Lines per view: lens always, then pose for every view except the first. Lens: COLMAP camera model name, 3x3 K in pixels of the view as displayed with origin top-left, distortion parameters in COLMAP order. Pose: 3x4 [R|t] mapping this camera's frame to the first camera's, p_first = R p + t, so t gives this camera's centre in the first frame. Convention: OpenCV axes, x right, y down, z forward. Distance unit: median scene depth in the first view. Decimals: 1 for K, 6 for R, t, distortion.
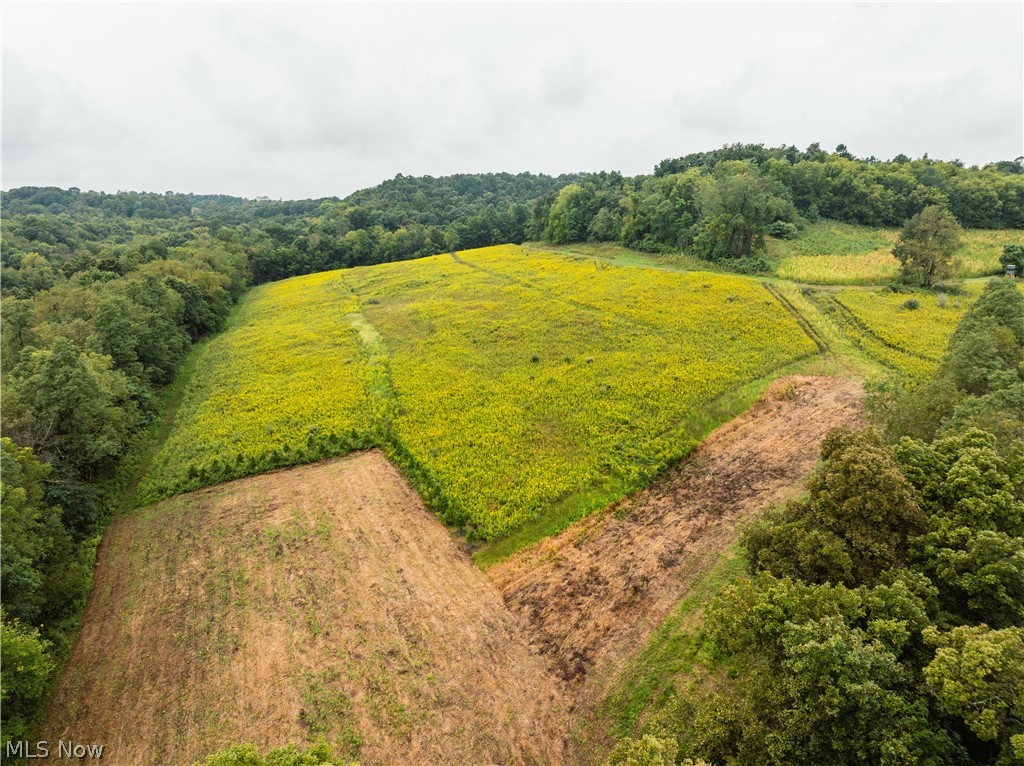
lens RADIAL K [[720.5, 0, 515.5], [0, 720.5, 384.6], [0, 0, 1]] dist [-0.045689, 0.013012]
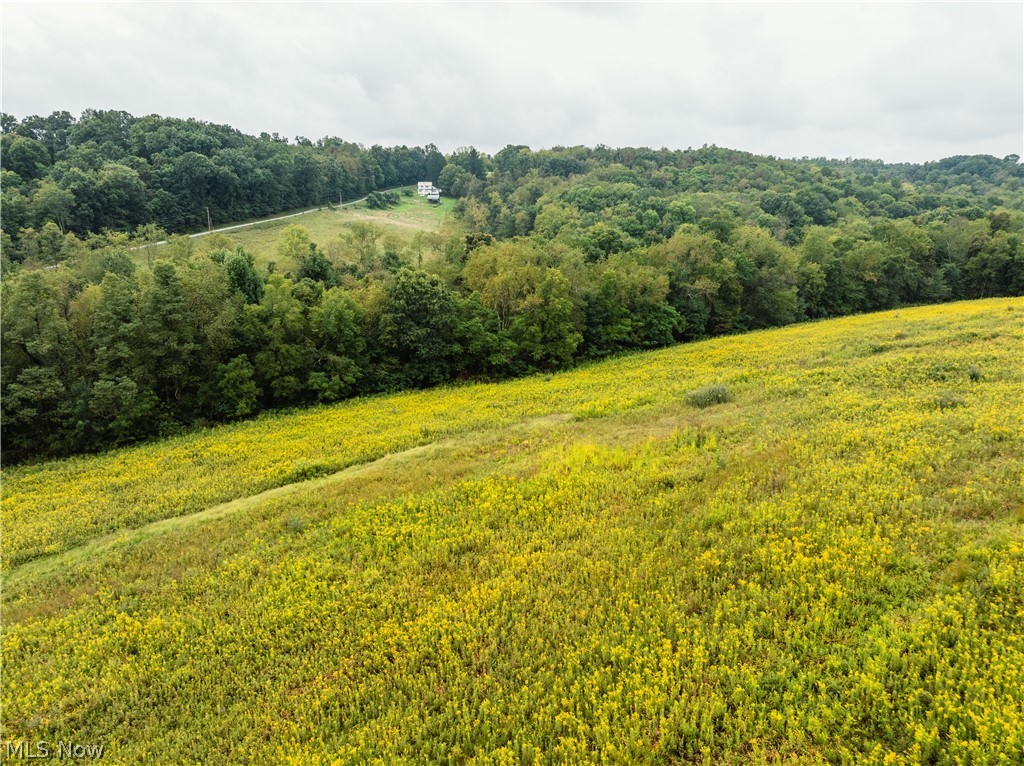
lens RADIAL K [[720.5, 0, 515.5], [0, 720.5, 384.6], [0, 0, 1]] dist [-0.045689, 0.013012]
pose [[0.320030, 0.239496, -0.916636, 0.042337], [-0.210151, 0.961364, 0.177811, -0.069798], [0.923806, 0.135727, 0.357996, 0.329434]]
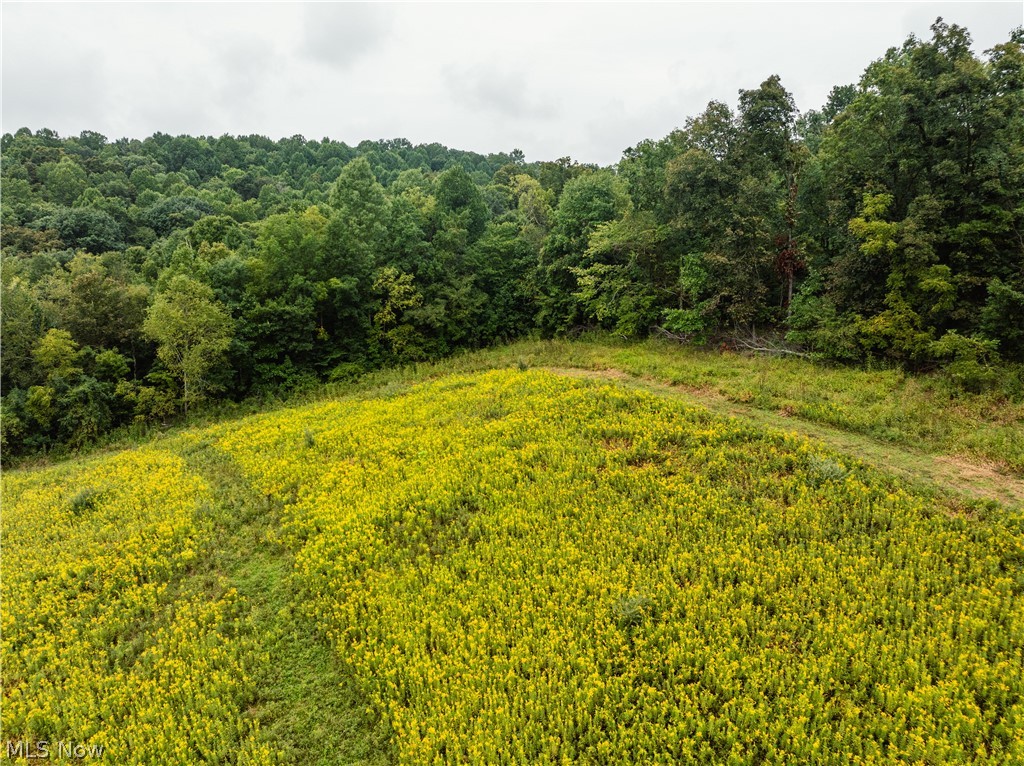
lens RADIAL K [[720.5, 0, 515.5], [0, 720.5, 384.6], [0, 0, 1]] dist [-0.045689, 0.013012]
pose [[0.927693, -0.087556, 0.362932, -0.056187], [0.088133, 0.995996, 0.015004, -0.131119], [-0.362792, 0.018067, 0.931695, 0.564182]]
